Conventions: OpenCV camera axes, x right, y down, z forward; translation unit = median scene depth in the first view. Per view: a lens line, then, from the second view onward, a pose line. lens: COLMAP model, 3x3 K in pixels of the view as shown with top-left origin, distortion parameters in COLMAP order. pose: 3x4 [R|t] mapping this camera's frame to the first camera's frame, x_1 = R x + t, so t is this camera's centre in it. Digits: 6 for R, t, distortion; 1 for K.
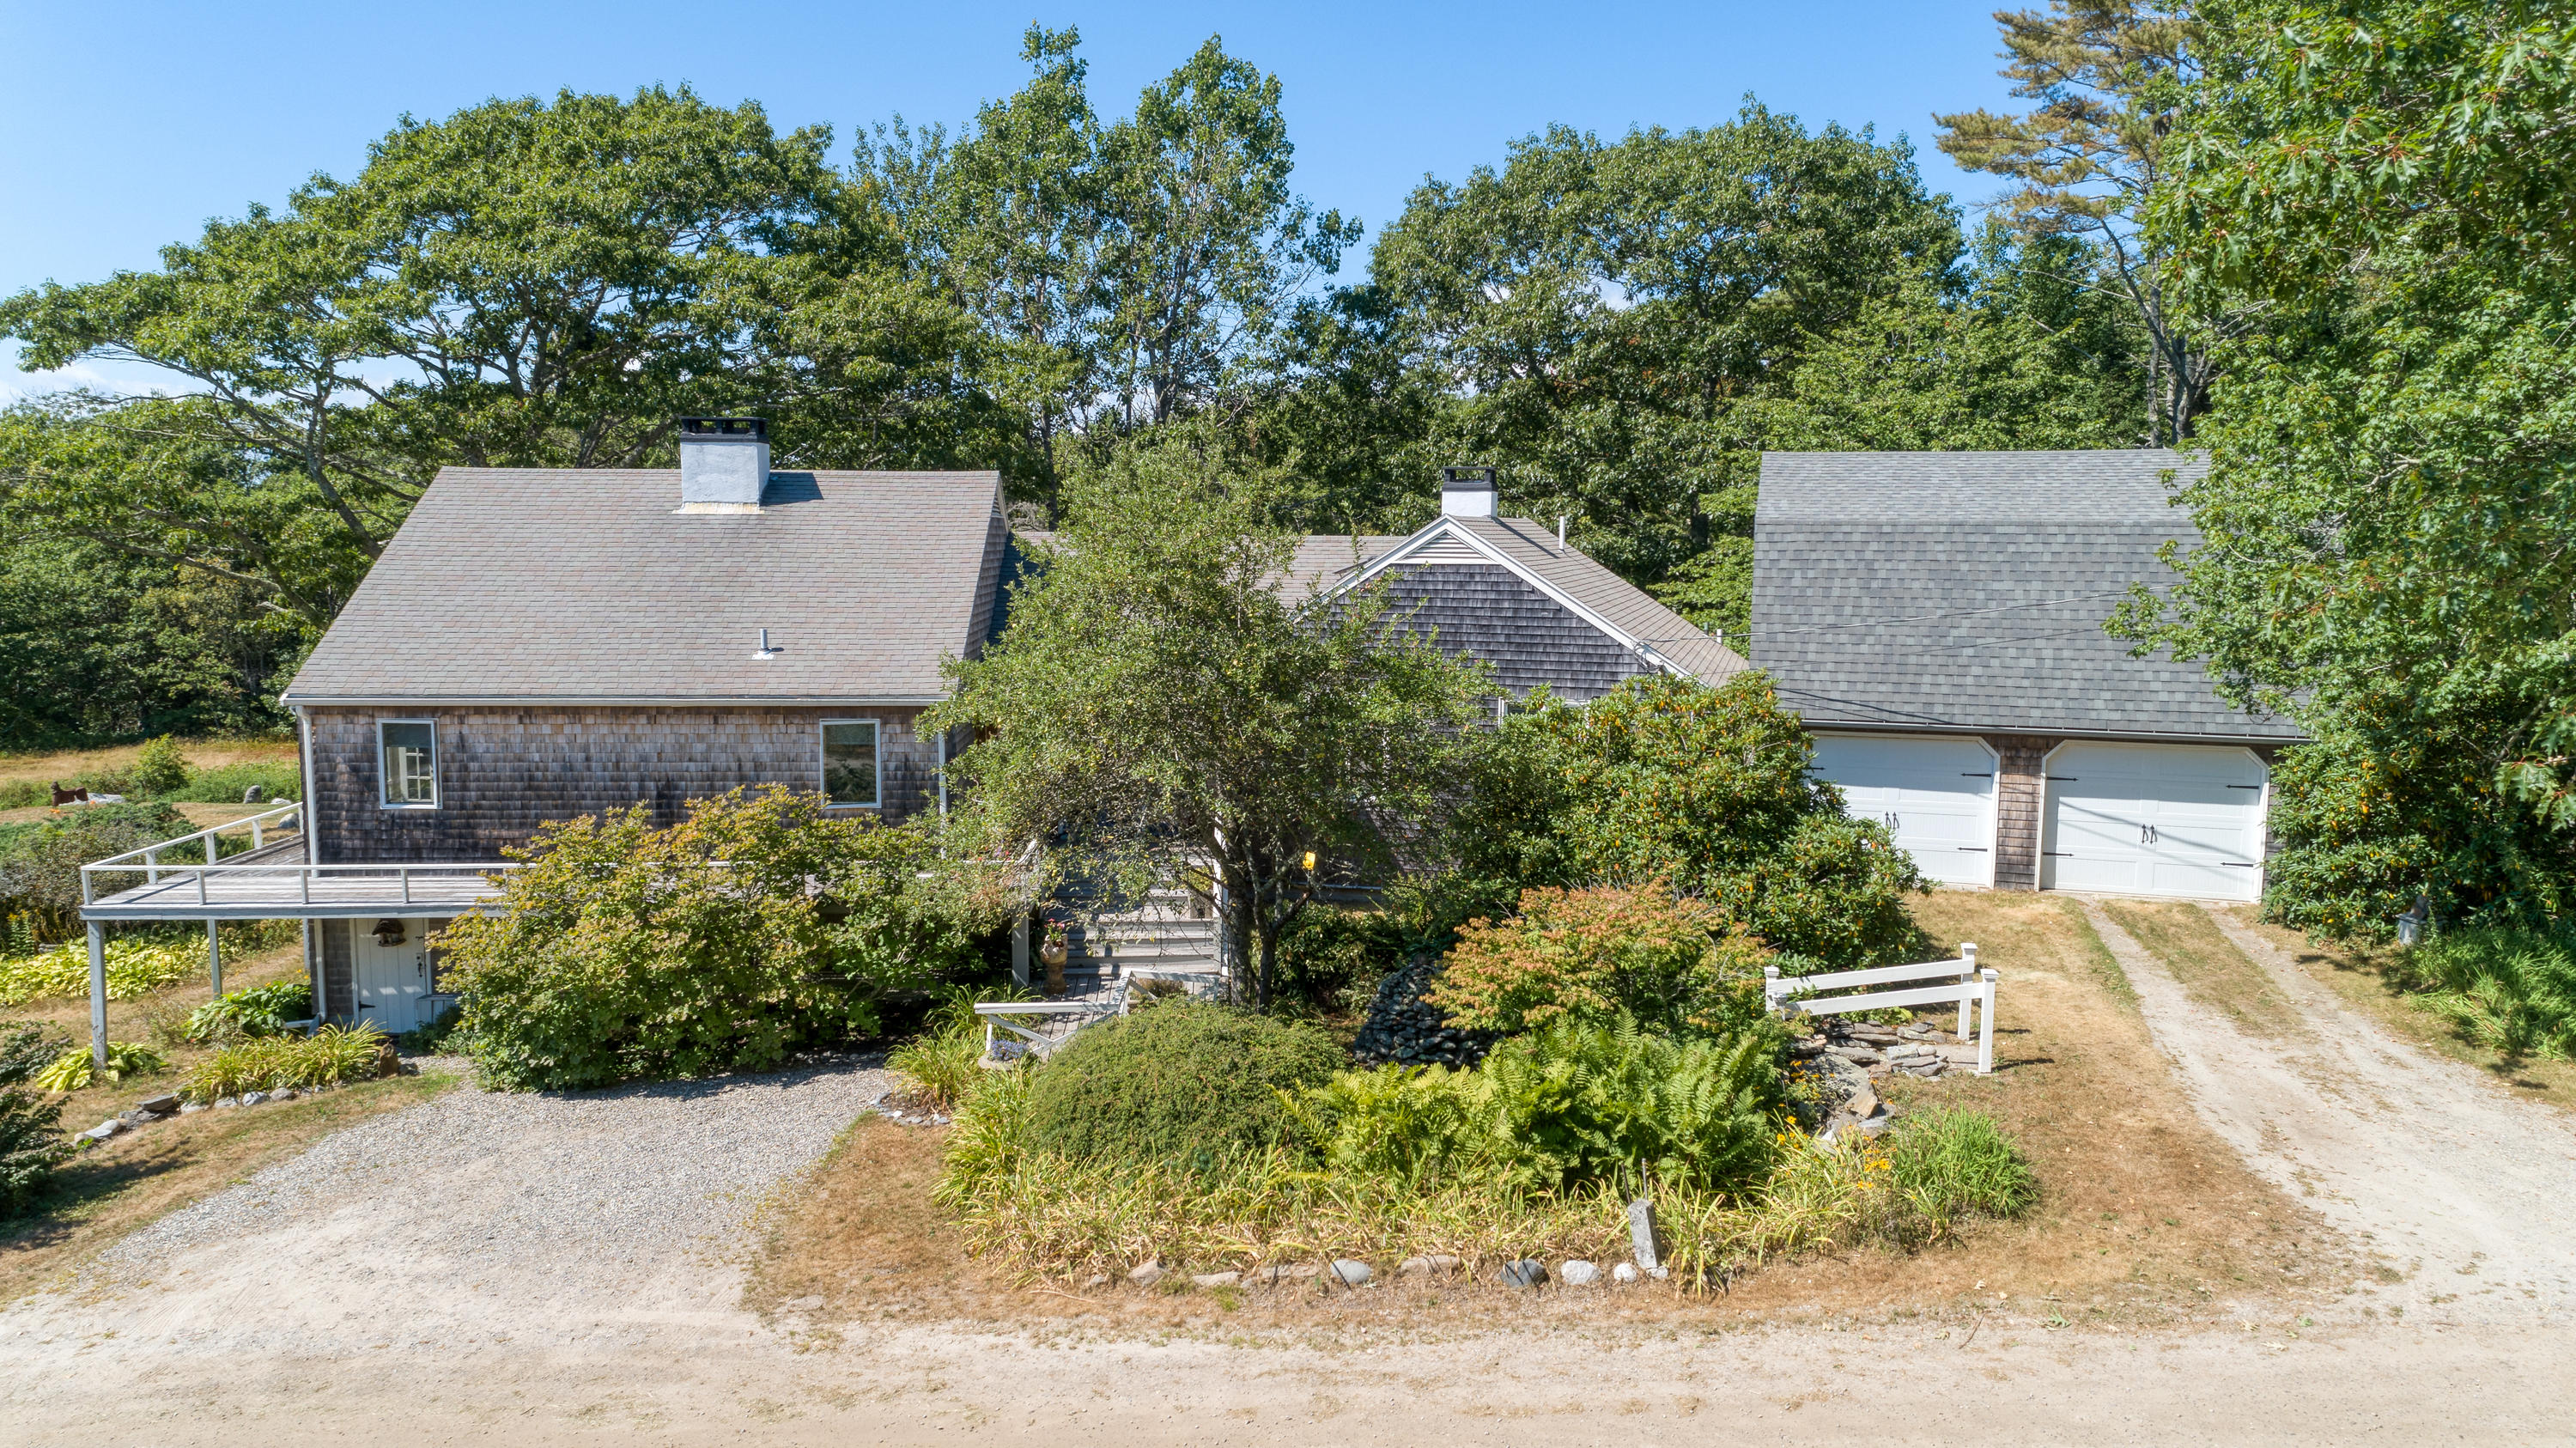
lens RADIAL K [[1705.6, 0, 1290.1], [0, 1705.6, 724.4], [0, 0, 1]] dist [0.008892, 0.010184]
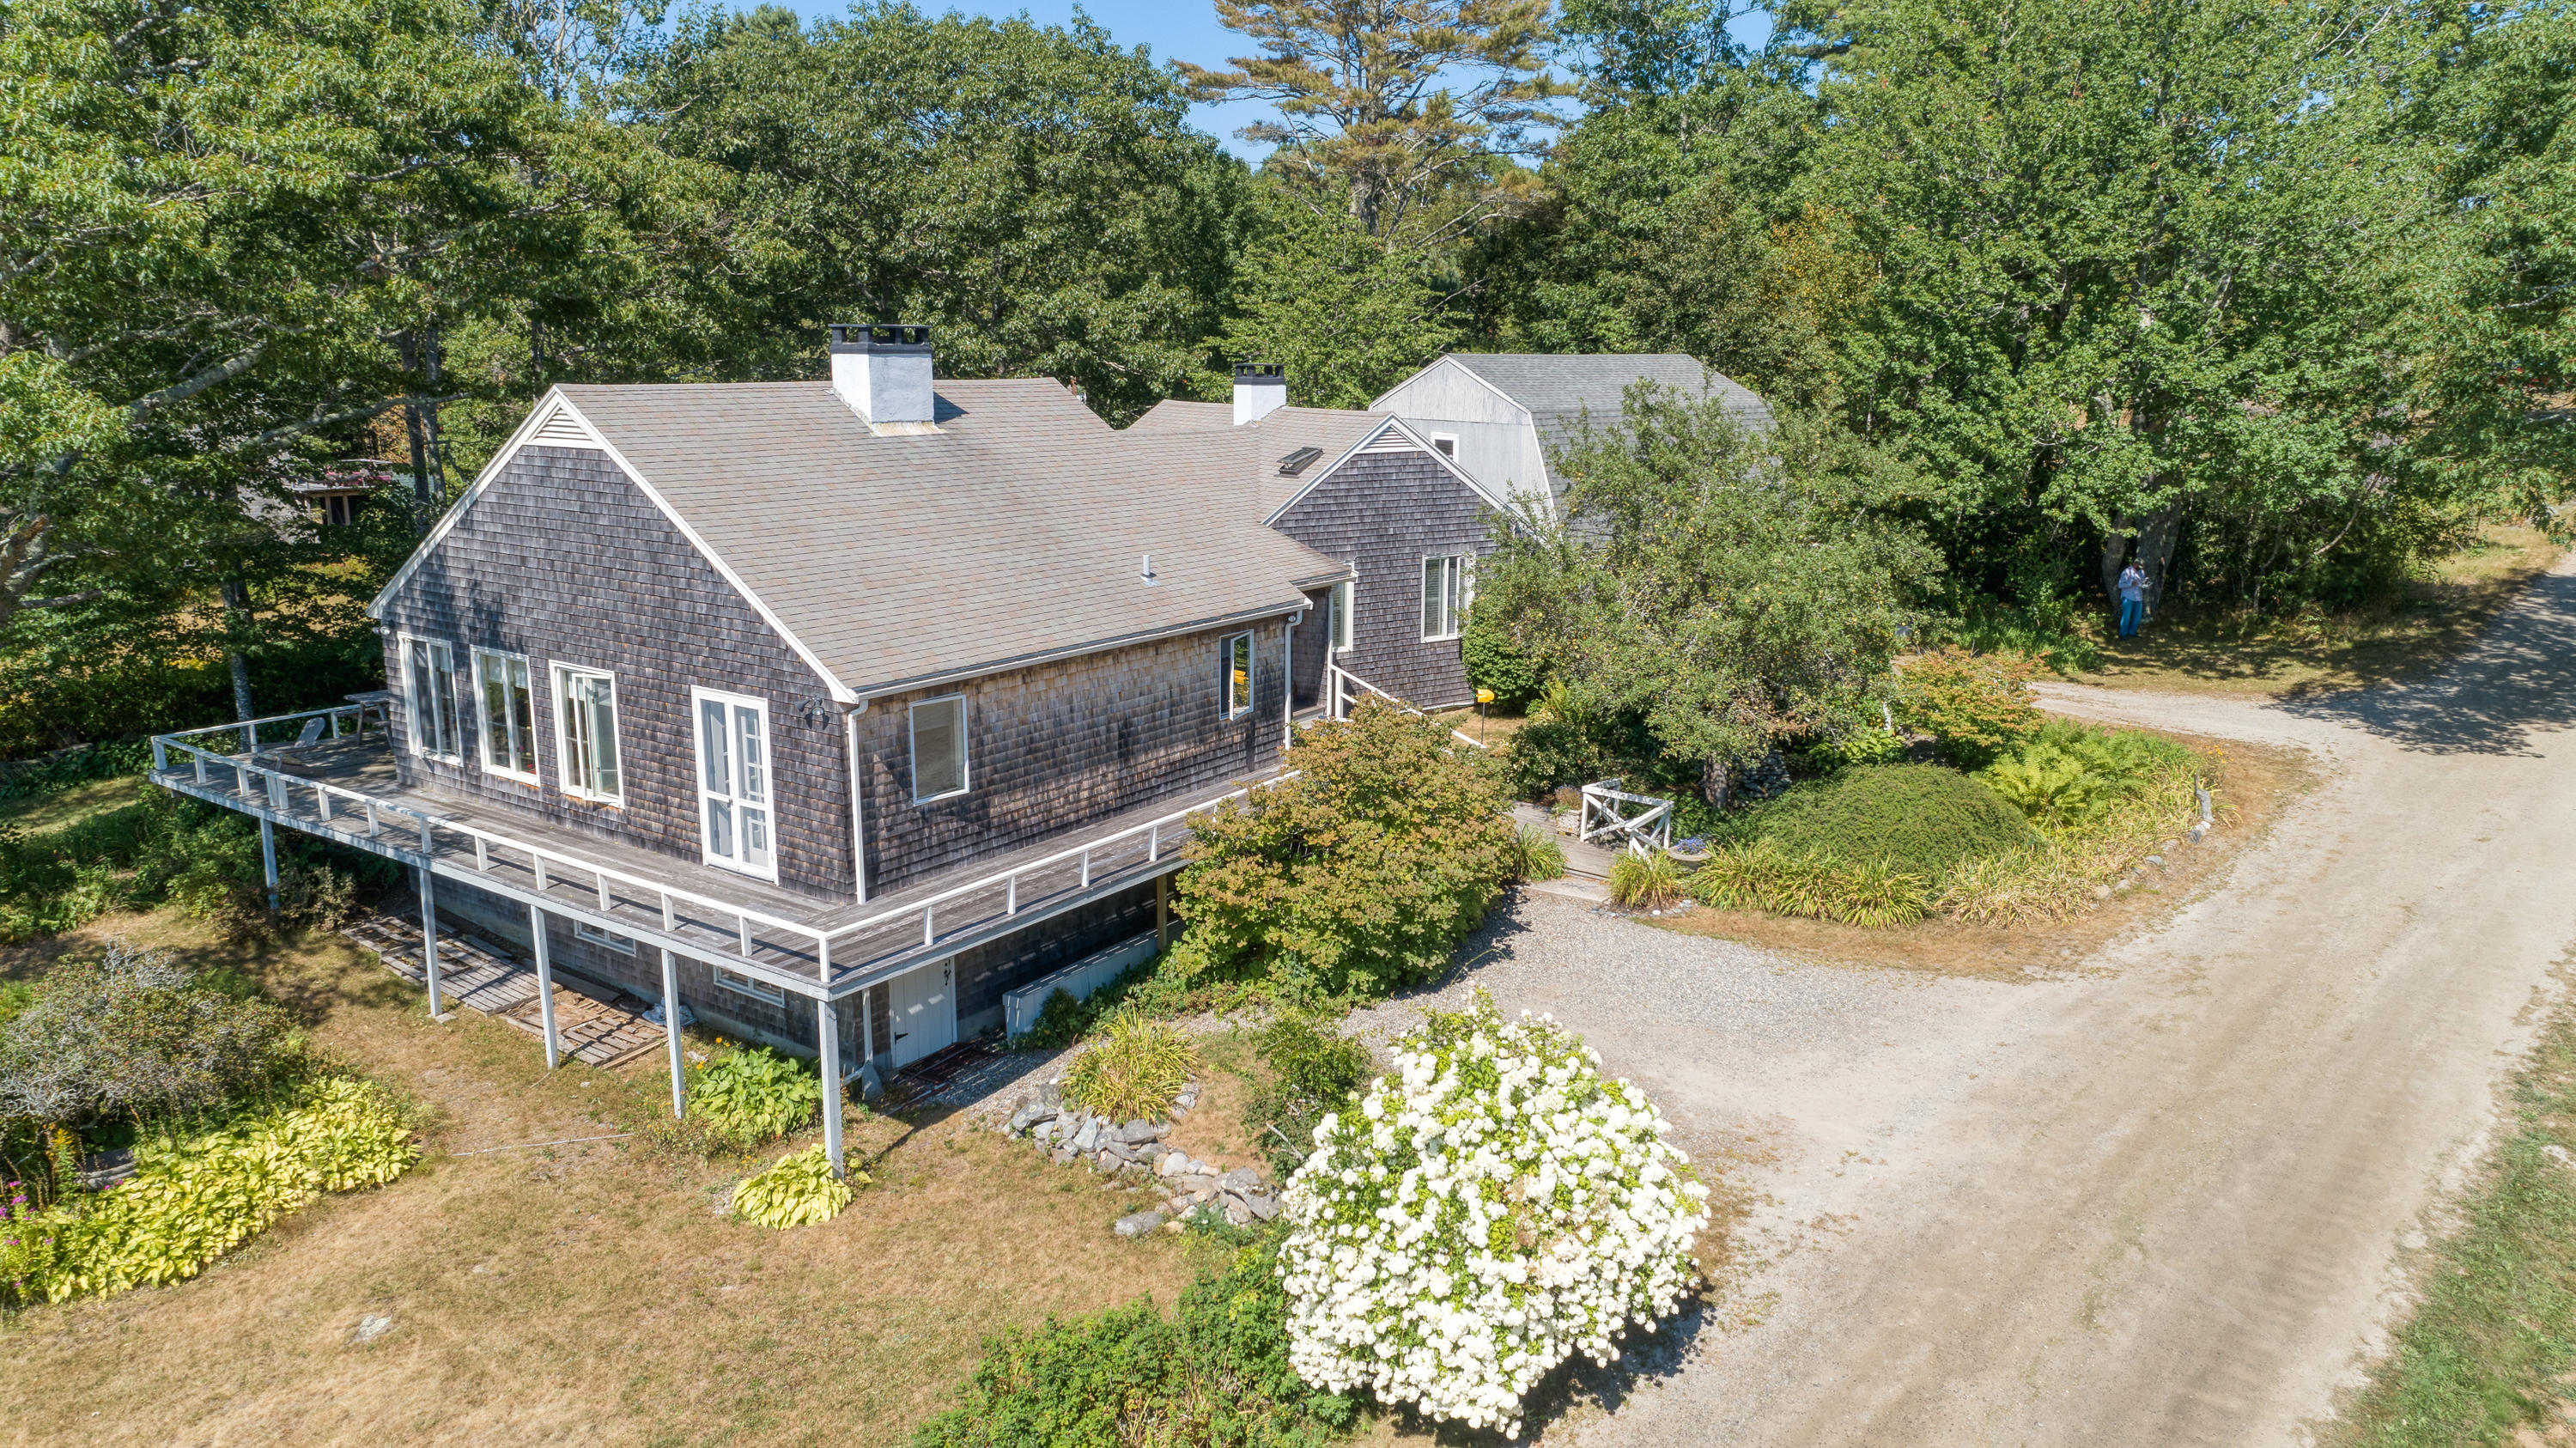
lens RADIAL K [[1705.6, 0, 1290.1], [0, 1705.6, 724.4], [0, 0, 1]] dist [0.008892, 0.010184]
pose [[0.596392, -0.168140, 0.784886, -1.090648], [0.073831, 0.985161, 0.154943, -0.111472], [-0.799291, -0.034458, 0.599955, 0.329637]]
